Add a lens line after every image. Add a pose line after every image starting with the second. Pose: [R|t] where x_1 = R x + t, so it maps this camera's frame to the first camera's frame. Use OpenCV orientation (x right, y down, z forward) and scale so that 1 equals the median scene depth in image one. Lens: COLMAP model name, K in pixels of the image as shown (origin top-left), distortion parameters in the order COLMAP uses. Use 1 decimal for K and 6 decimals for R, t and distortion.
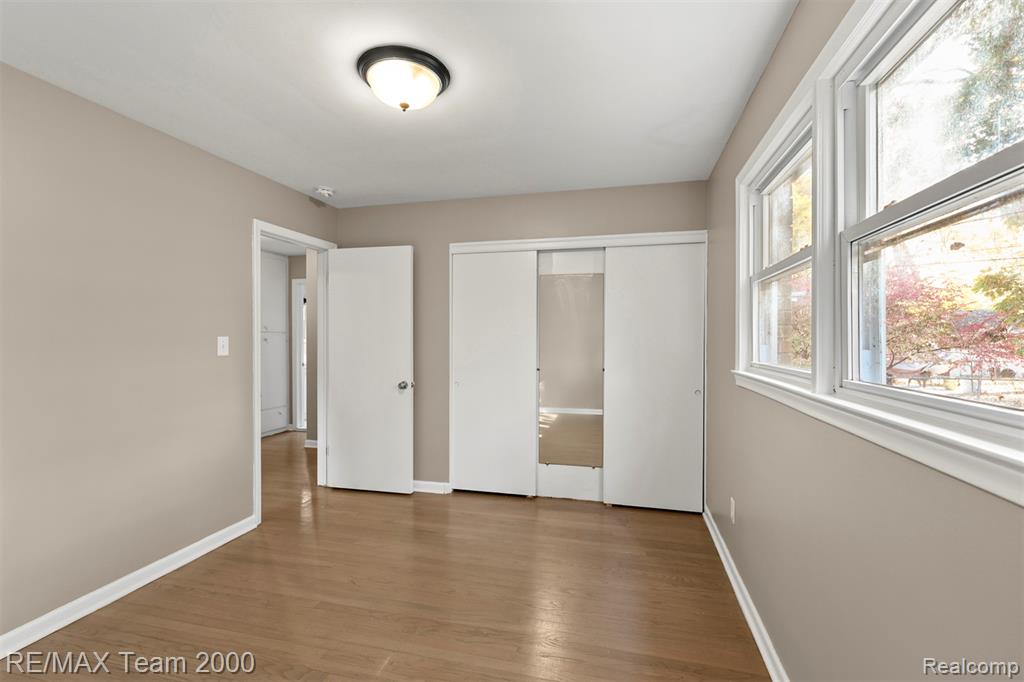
lens RADIAL K [[445.5, 0, 509.8], [0, 445.5, 339.0], [0, 0, 1]] dist [0.002072, 0.000275]
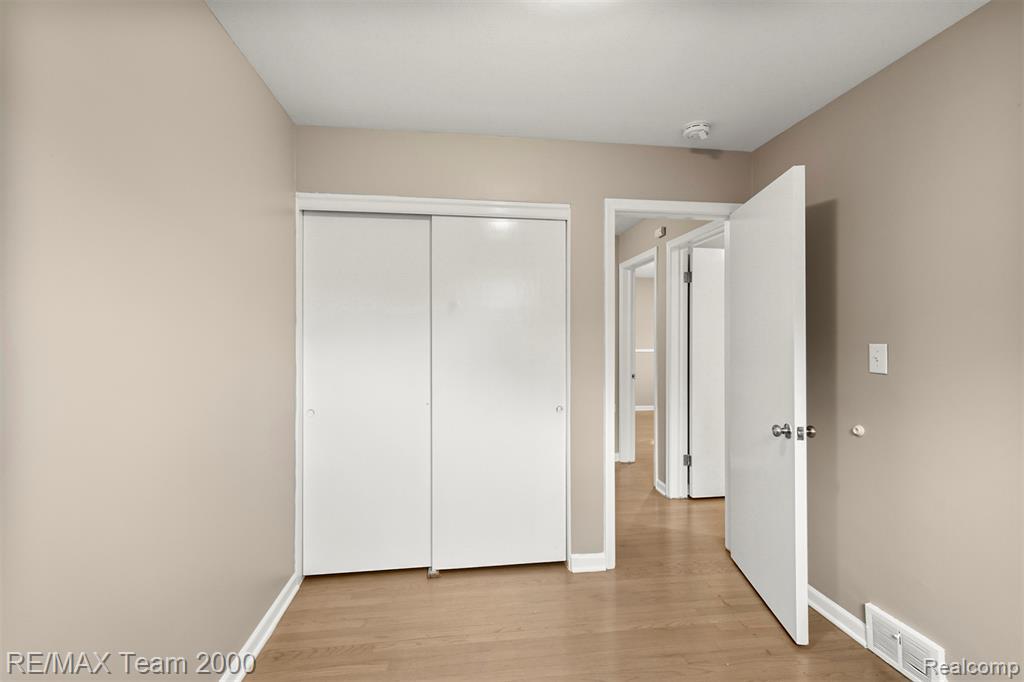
lens RADIAL K [[445.5, 0, 514.4], [0, 445.5, 343.4], [0, 0, 1]] dist [0.002072, 0.000275]
pose [[0.397862, 0.003037, -0.917440, 0.120560], [0.002326, 0.999988, 0.004319, -0.003357], [0.917442, -0.003852, 0.397850, 0.500555]]
